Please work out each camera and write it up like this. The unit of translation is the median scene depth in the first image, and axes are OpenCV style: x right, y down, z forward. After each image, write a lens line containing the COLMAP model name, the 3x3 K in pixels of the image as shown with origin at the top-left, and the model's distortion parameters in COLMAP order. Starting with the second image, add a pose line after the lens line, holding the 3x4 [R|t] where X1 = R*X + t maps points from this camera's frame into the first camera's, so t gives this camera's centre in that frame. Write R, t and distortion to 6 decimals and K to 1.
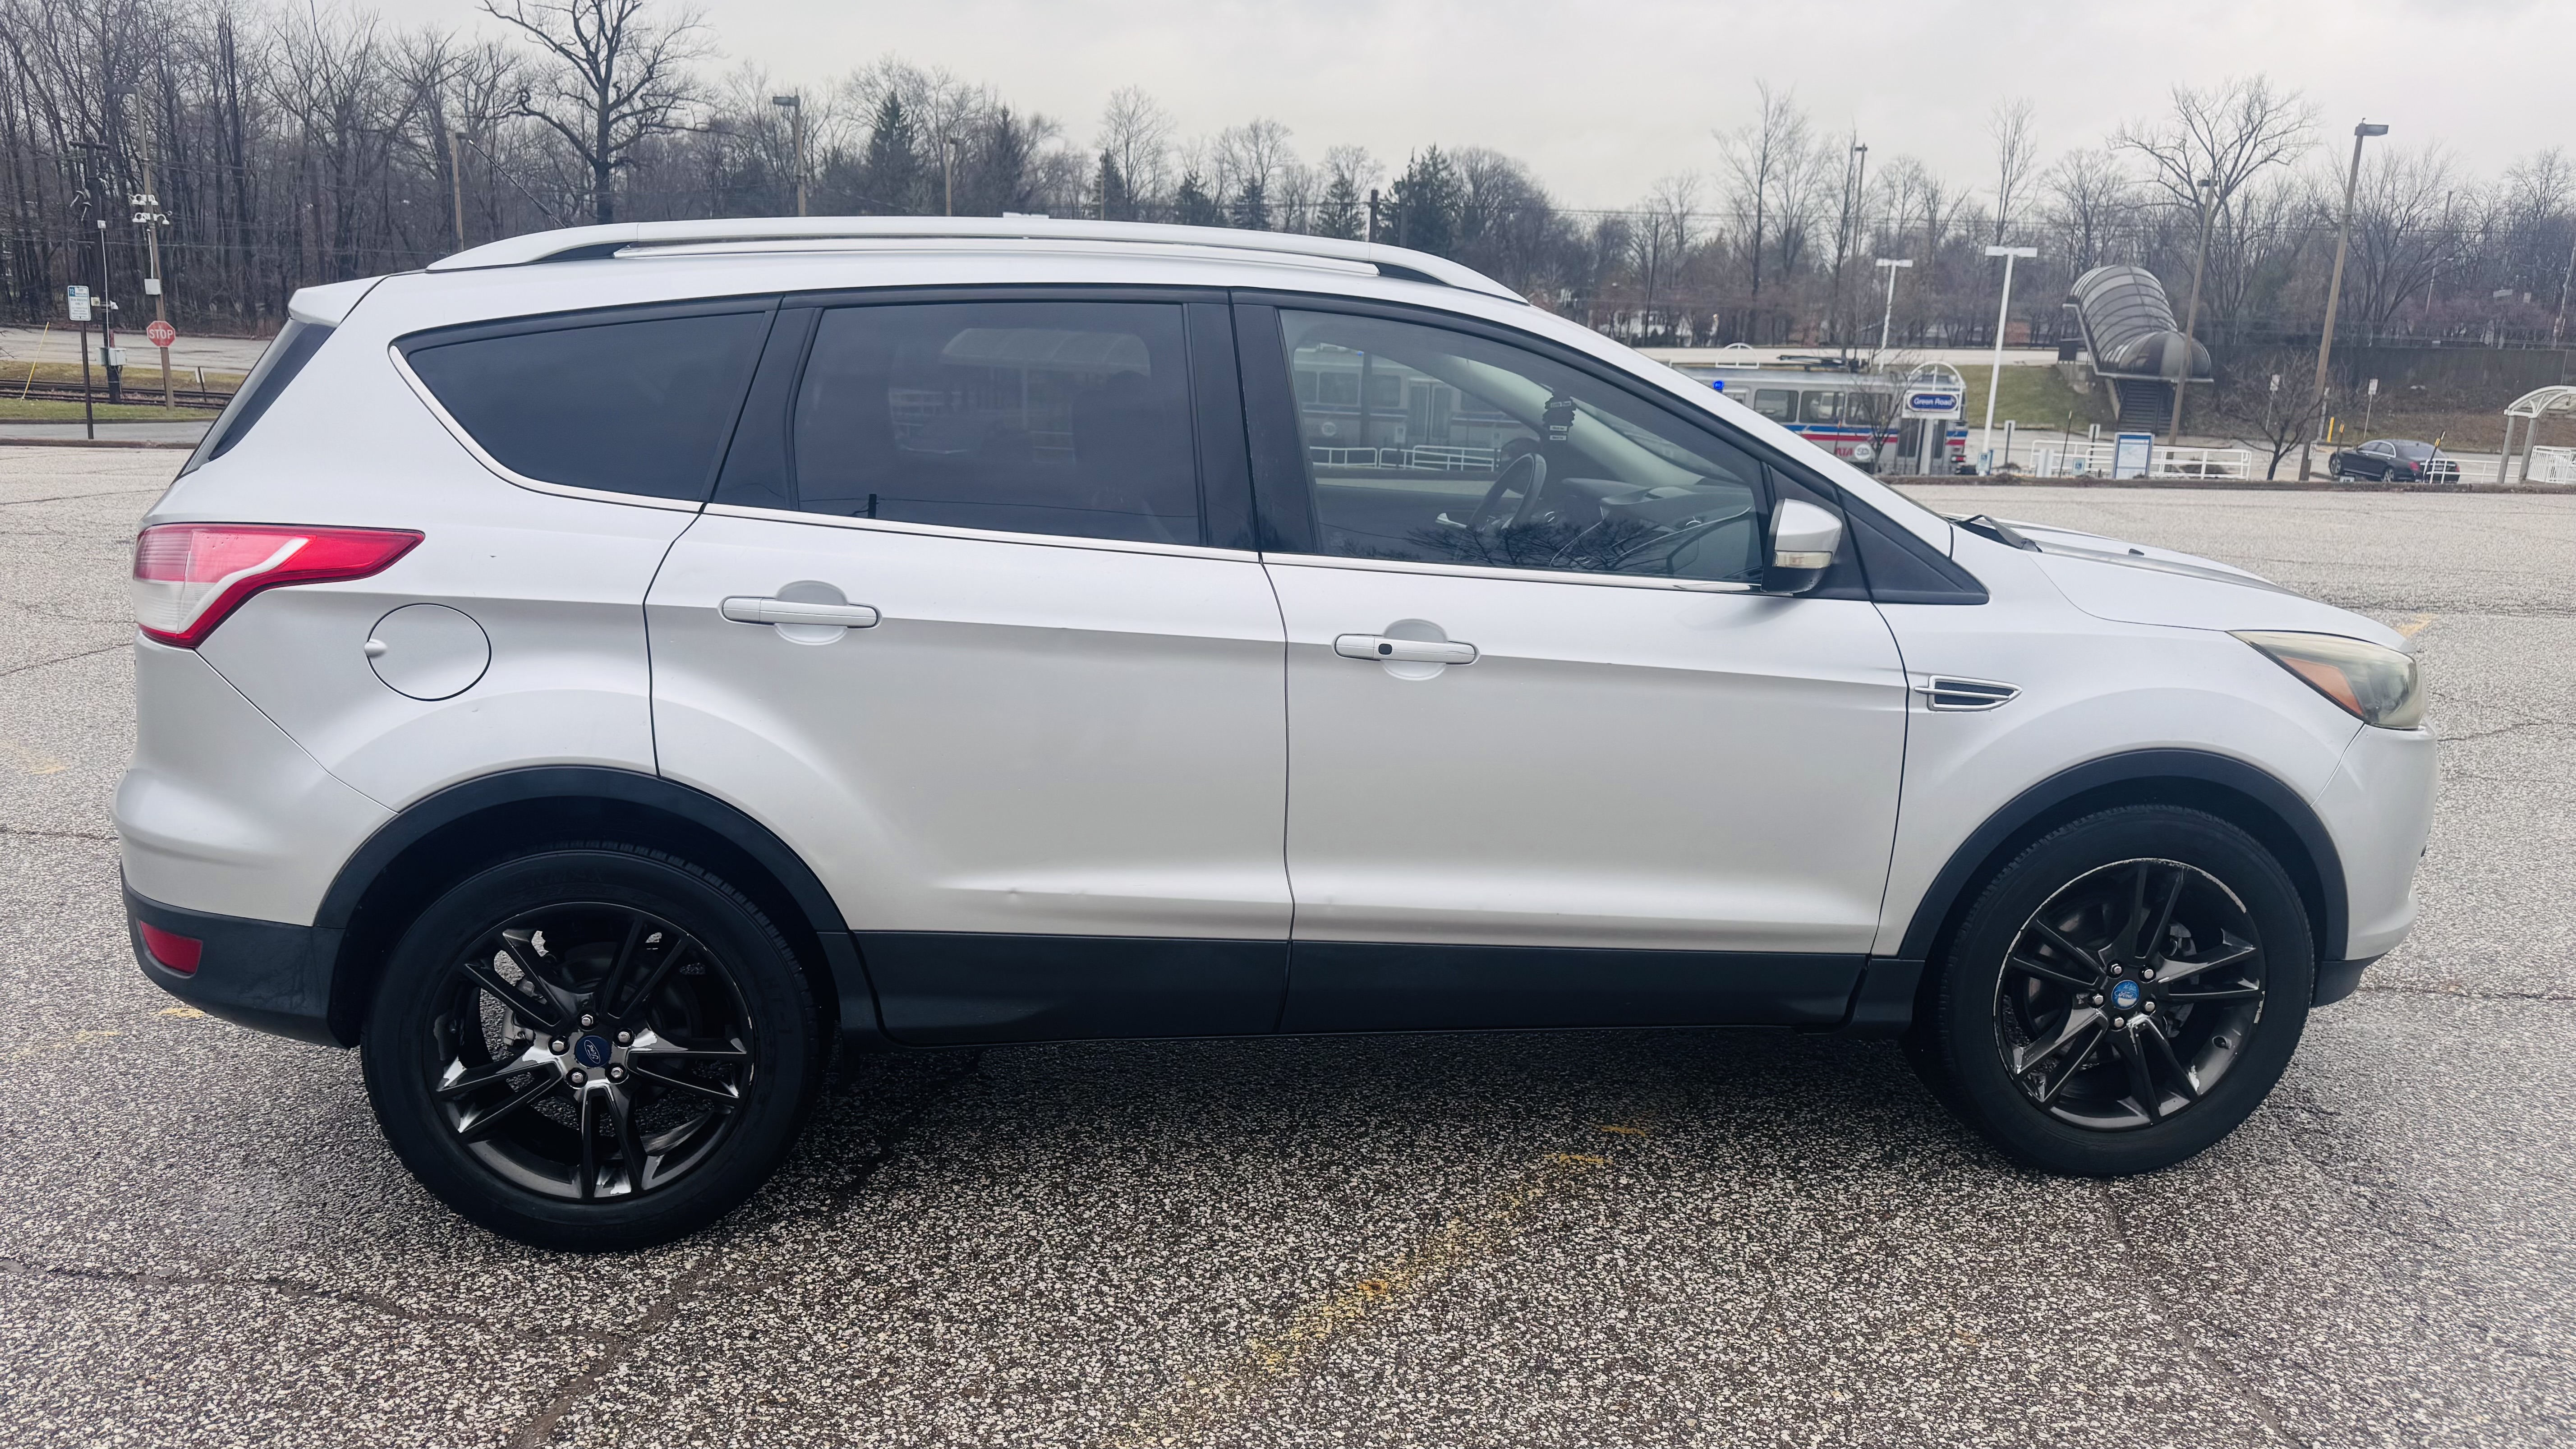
lens RADIAL K [[1779.5, 0, 1282.3], [0, 1779.5, 733.2], [0, 0, 1]] dist [0.032741, -0.037925]
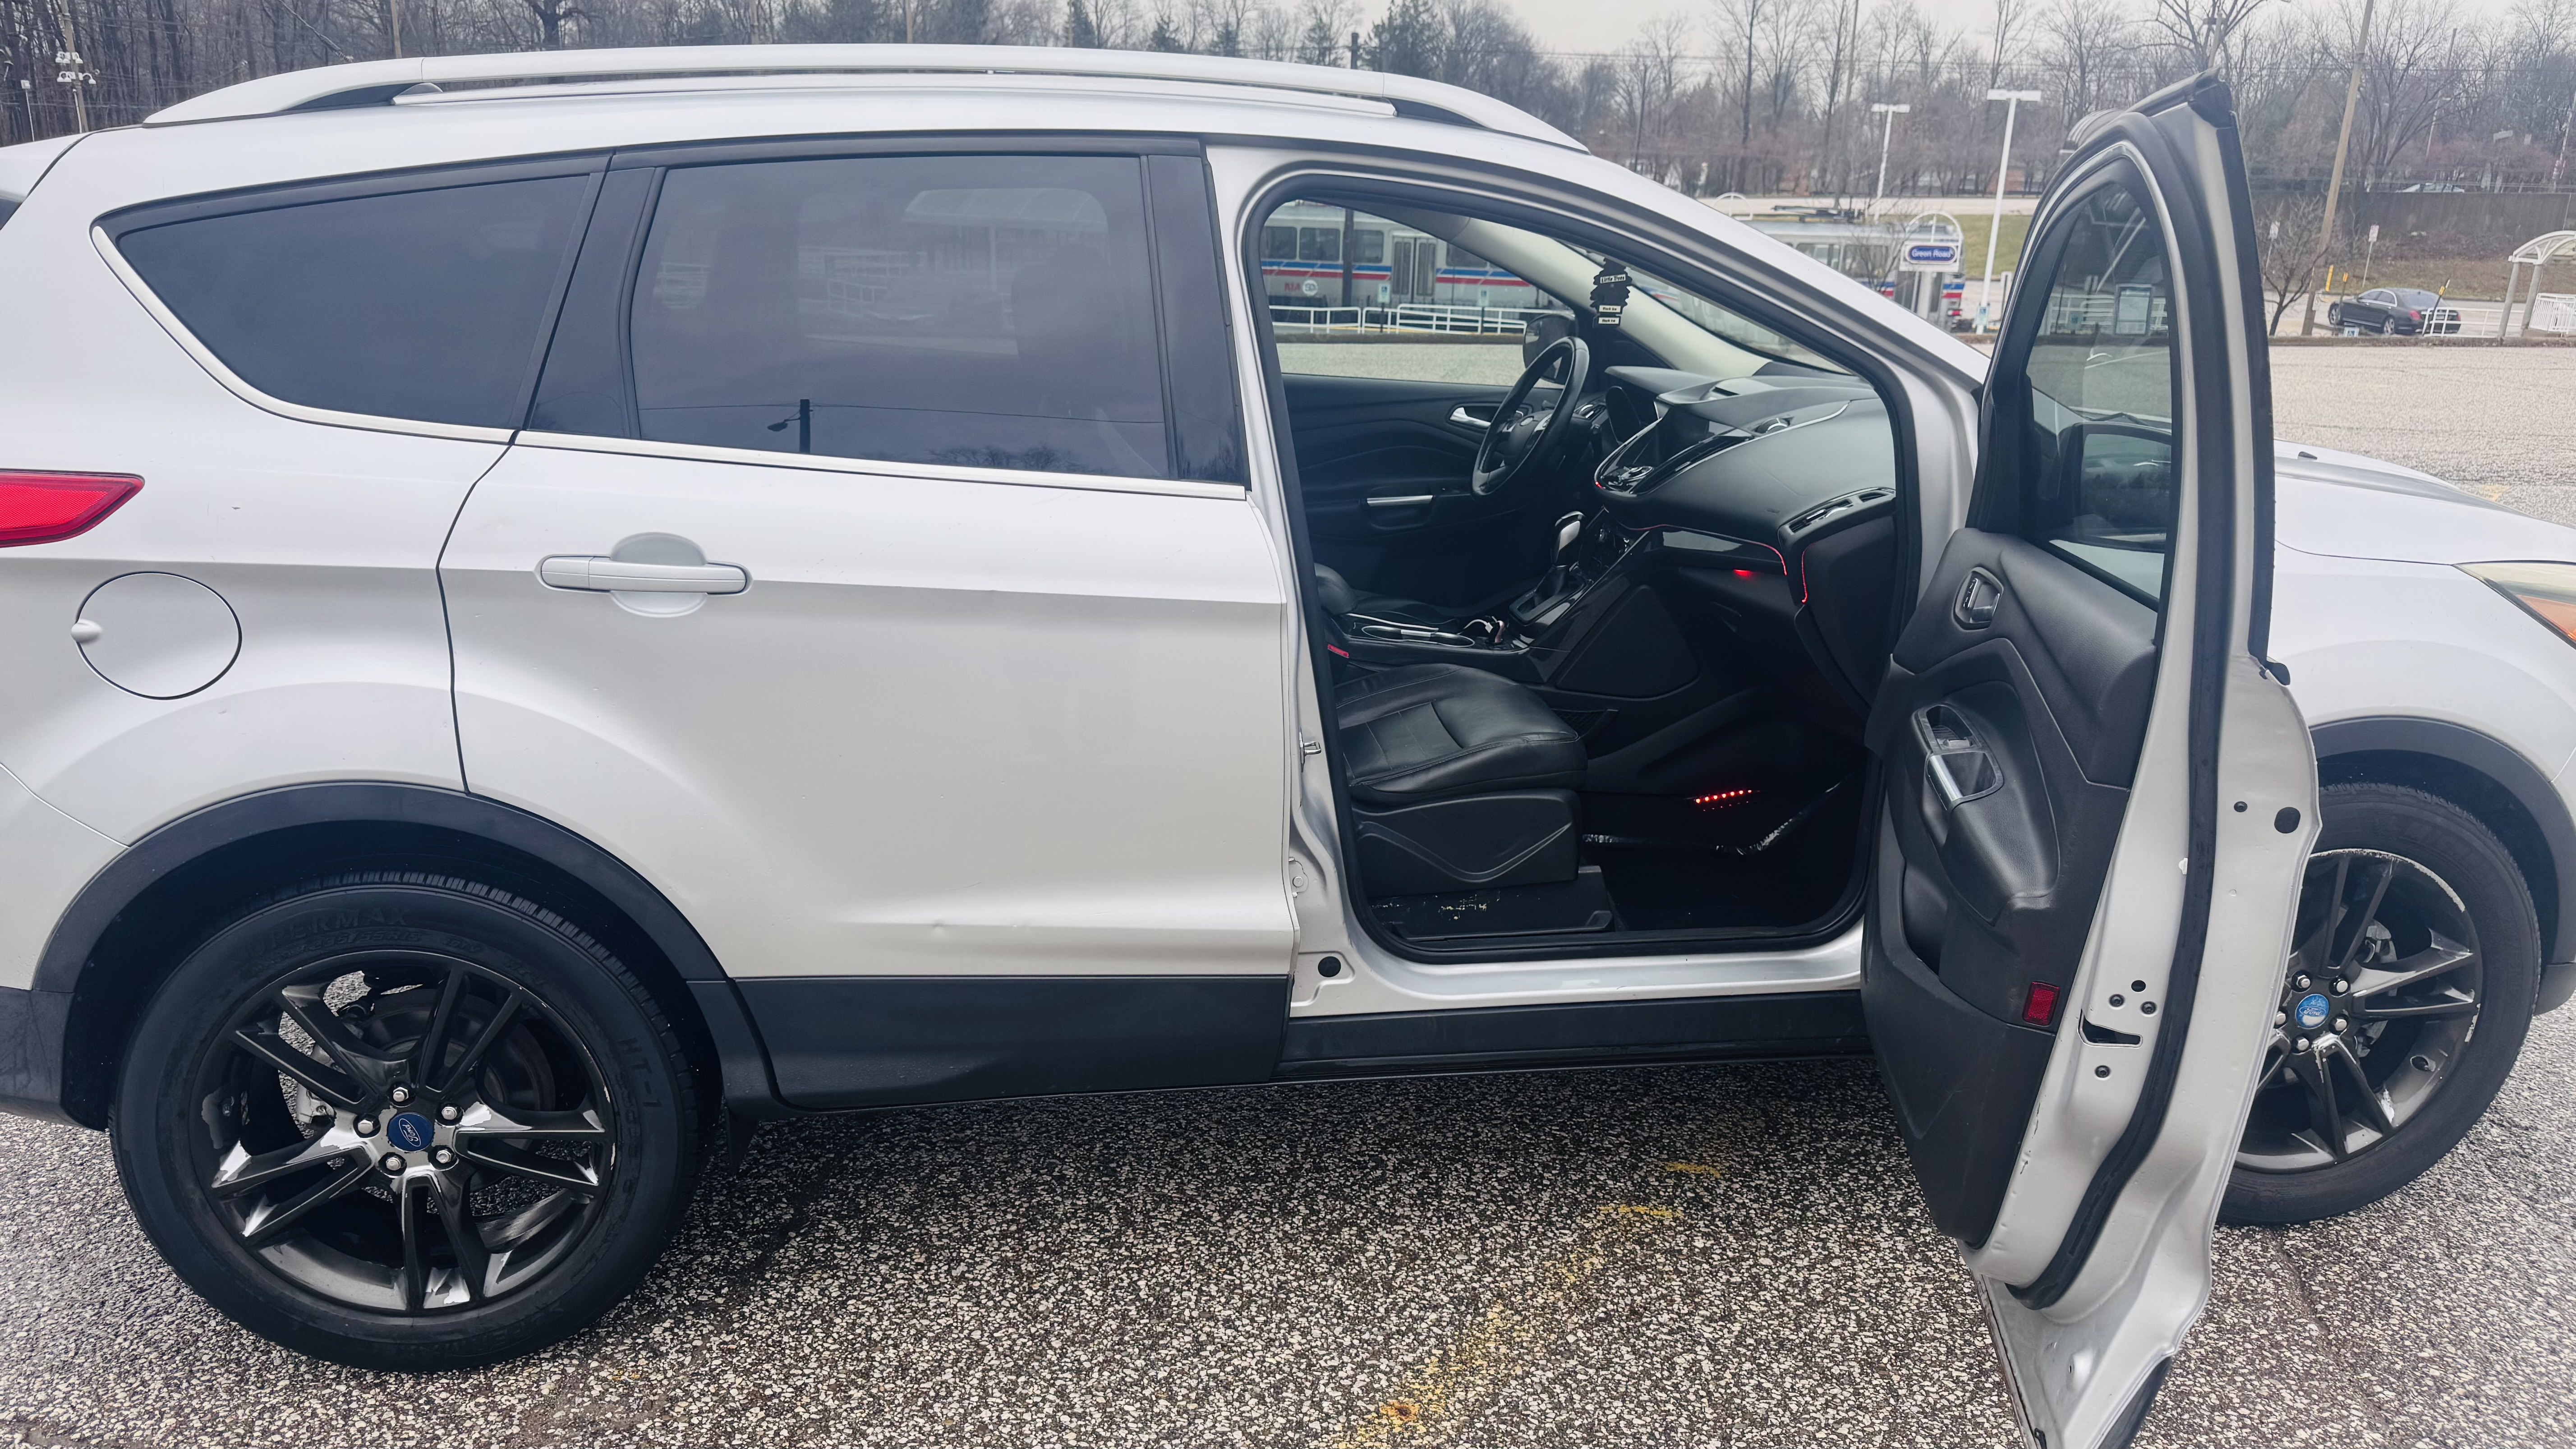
lens RADIAL K [[1782.7, 0, 1288.0], [0, 1782.7, 724.5], [0, 0, 1]] dist [-0.002749, 0.005895]
pose [[0.999835, -0.013323, 0.012321, -0.004782], [0.012392, 0.997272, 0.072771, -0.050111], [-0.013257, -0.072607, 0.997273, 0.206235]]
